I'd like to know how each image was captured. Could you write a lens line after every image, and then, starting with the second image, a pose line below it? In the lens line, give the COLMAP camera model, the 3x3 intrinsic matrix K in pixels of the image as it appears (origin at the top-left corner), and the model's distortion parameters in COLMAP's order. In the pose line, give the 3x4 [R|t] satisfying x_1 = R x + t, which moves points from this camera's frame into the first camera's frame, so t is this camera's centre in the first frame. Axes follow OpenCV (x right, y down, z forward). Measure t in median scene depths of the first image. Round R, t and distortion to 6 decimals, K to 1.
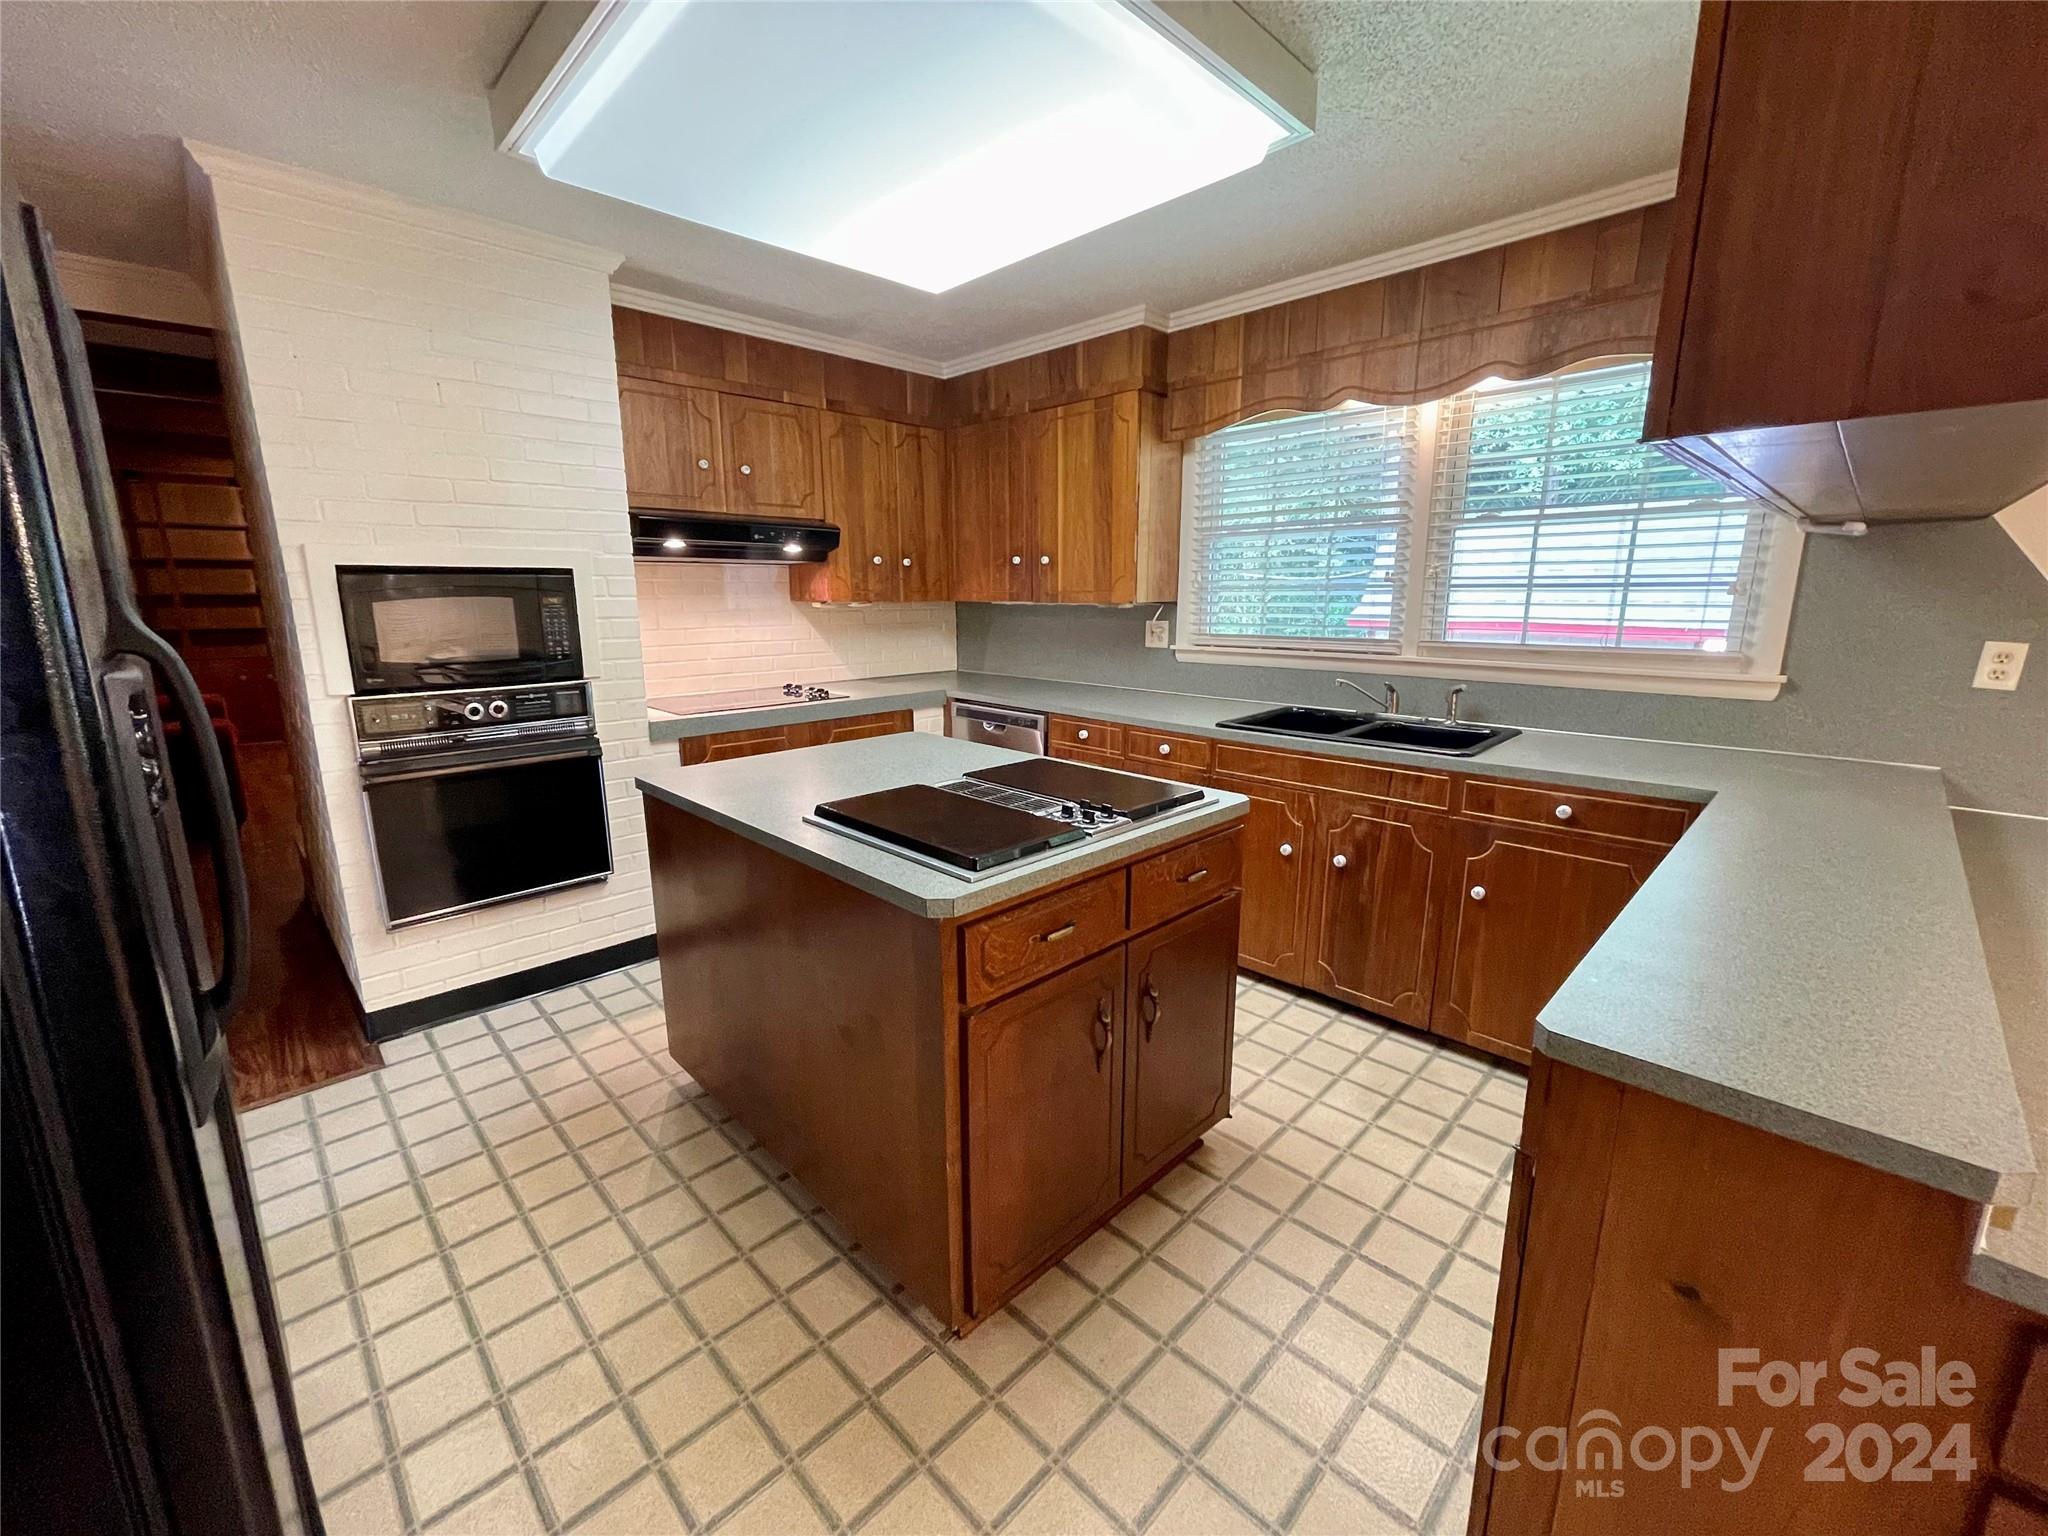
lens RADIAL K [[831.1, 0, 1012.9], [0, 831.1, 761.9], [0, 0, 1]] dist [-0.000596, 0.001659]
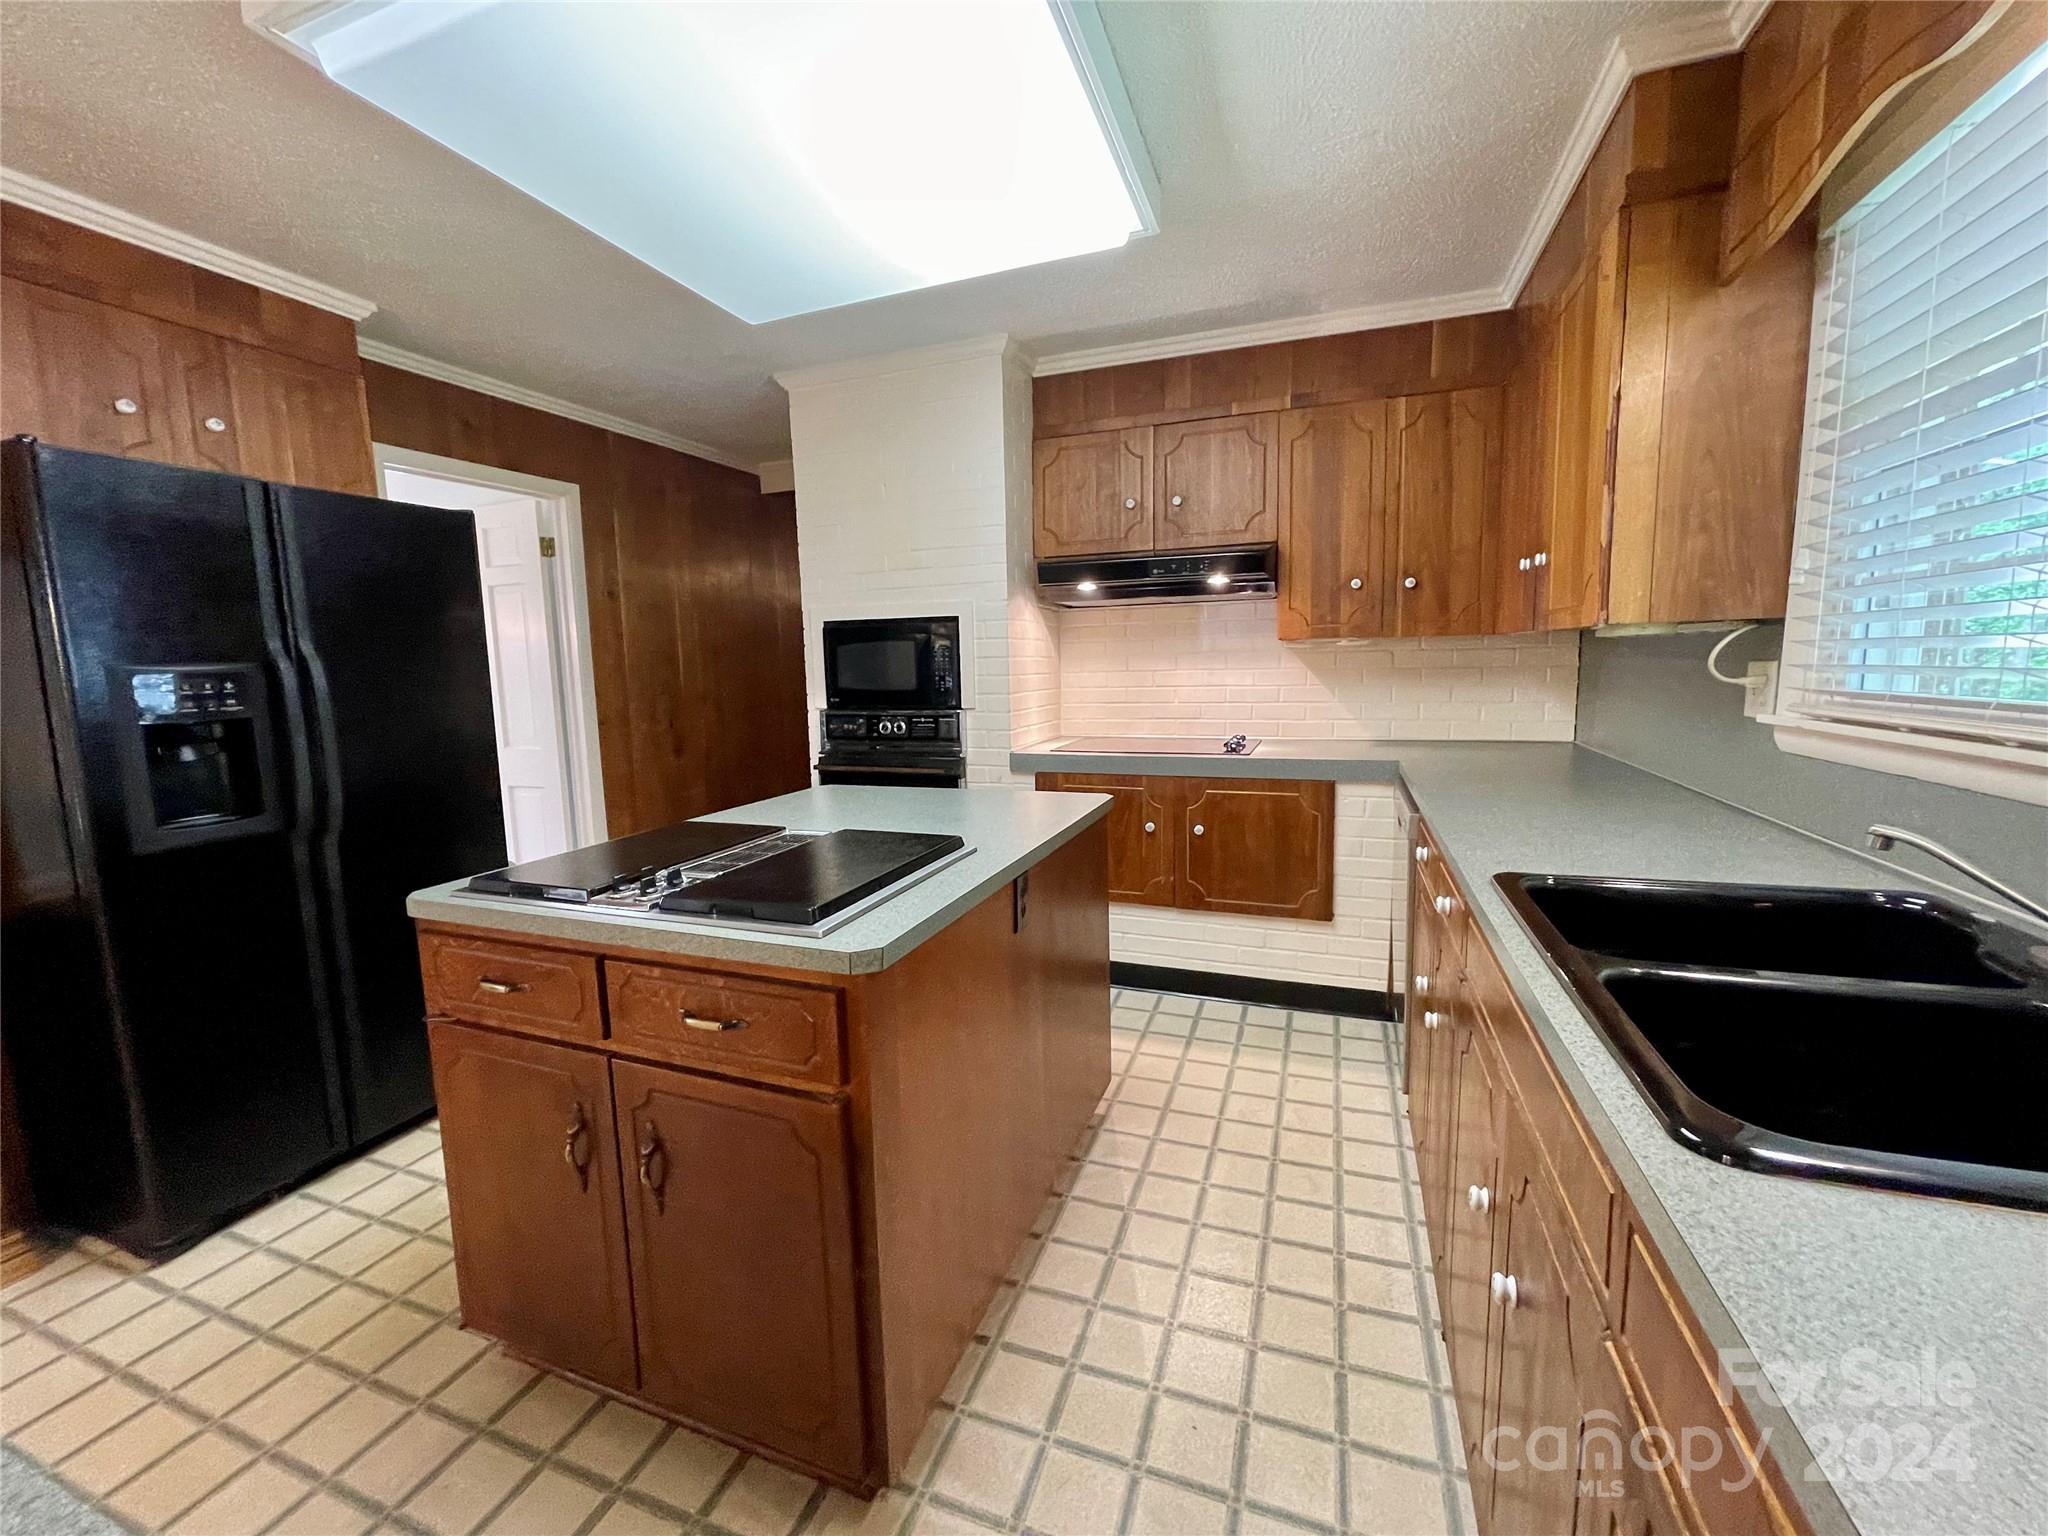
lens RADIAL K [[831.1, 0, 1013.9], [0, 831.1, 764.5], [0, 0, 1]] dist [-0.000596, 0.001659]
pose [[0.411910, 0.109104, -0.904669, 0.483878], [-0.162212, 0.985728, 0.045022, -0.074007], [0.896670, 0.128203, 0.423729, 0.487476]]
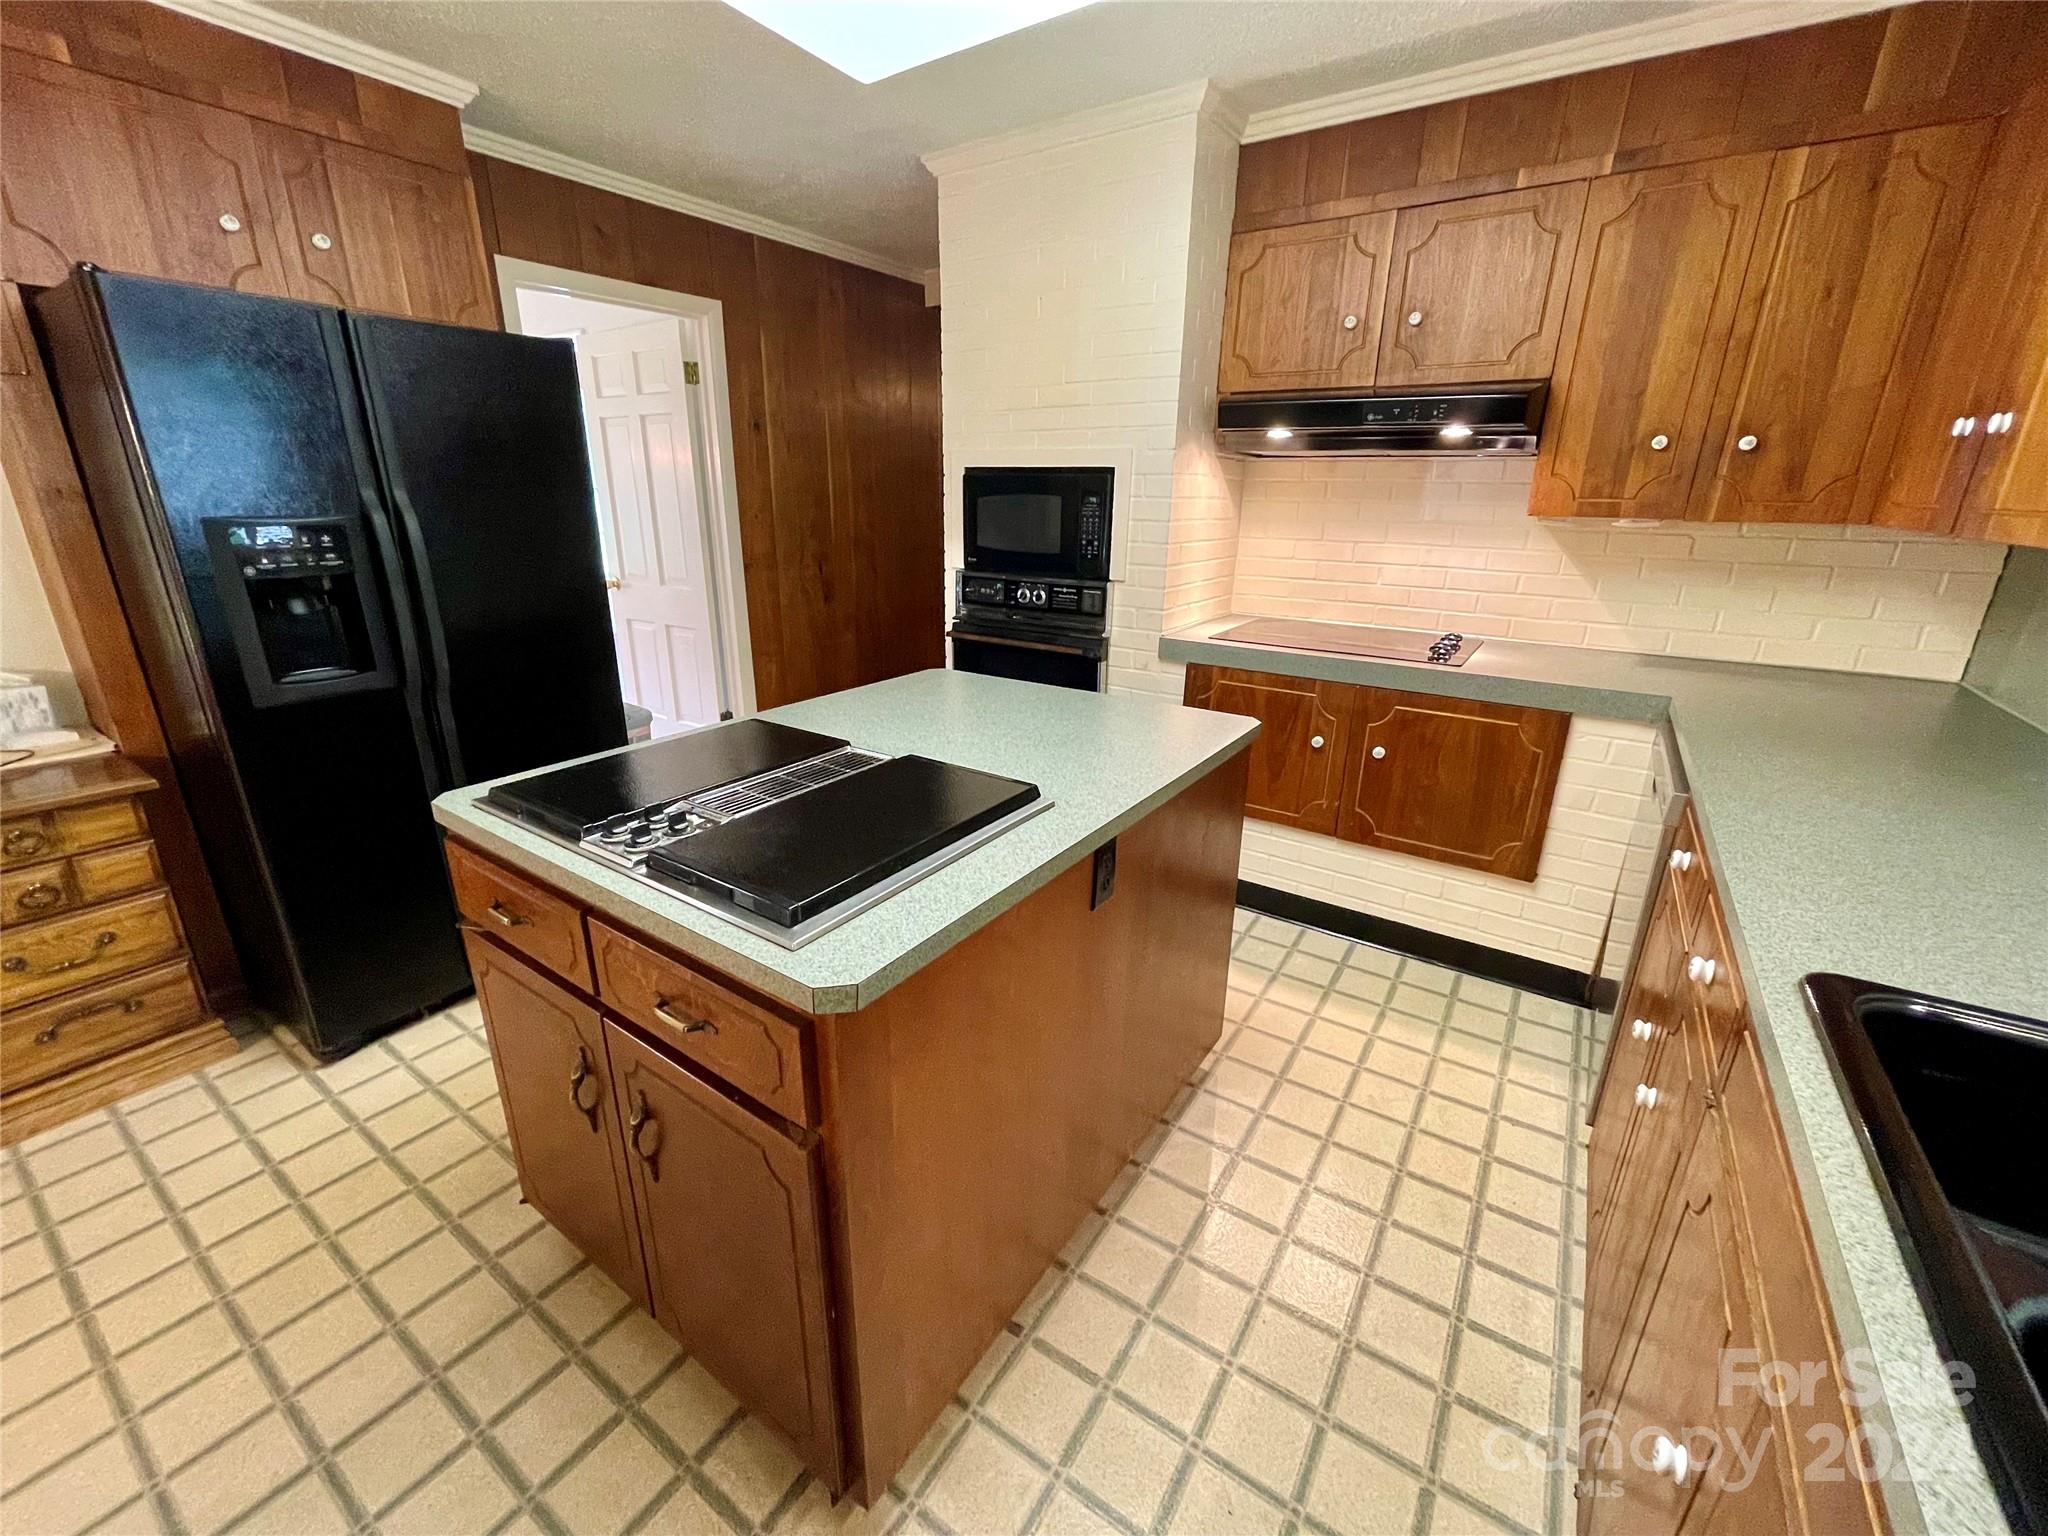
lens RADIAL K [[831.1, 0, 1013.8], [0, 831.1, 763.6], [0, 0, 1]] dist [-0.000596, 0.001659]
pose [[0.188442, 0.316691, -0.929622, 0.393119], [-0.210758, 0.937567, 0.276675, -0.123046], [0.959203, 0.143788, 0.243422, 0.565748]]
